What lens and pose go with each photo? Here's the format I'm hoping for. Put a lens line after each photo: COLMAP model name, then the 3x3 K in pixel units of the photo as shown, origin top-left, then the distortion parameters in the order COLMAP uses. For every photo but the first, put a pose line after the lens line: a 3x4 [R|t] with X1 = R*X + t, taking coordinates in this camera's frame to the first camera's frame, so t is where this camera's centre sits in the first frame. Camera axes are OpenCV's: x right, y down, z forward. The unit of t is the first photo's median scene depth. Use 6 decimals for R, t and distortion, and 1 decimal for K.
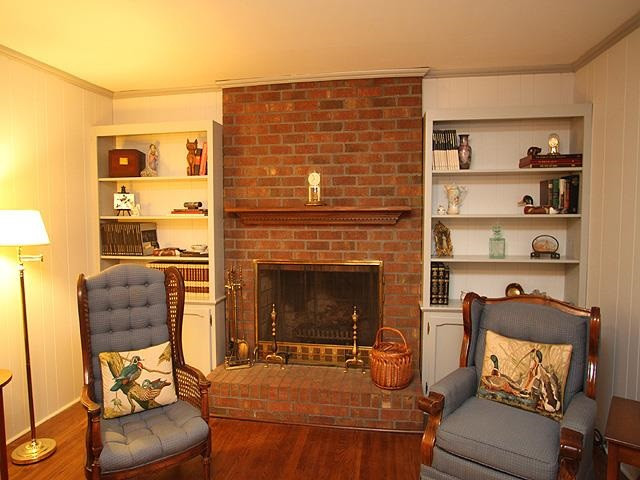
lens RADIAL K [[436.8, 0, 315.3], [0, 436.8, 227.5], [0, 0, 1]] dist [-0.088551, 0.087601]
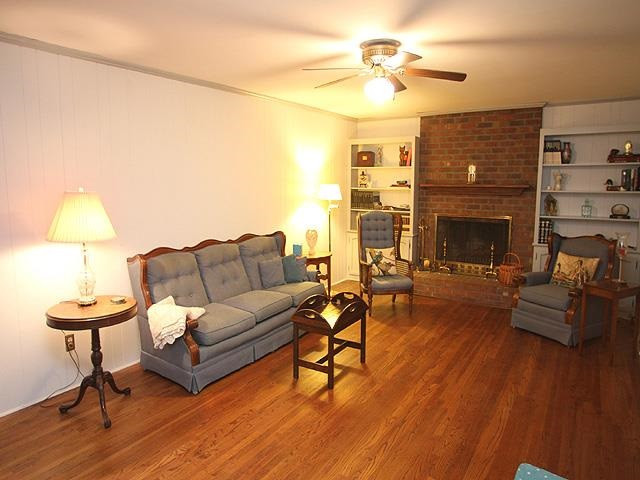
lens RADIAL K [[436.8, 0, 315.3], [0, 436.8, 227.5], [0, 0, 1]] dist [-0.088551, 0.087601]
pose [[0.921890, 0.048708, -0.384378, 0.094999], [-0.024164, 0.997363, 0.068430, 0.021507], [0.386697, -0.053796, 0.920636, -0.855164]]
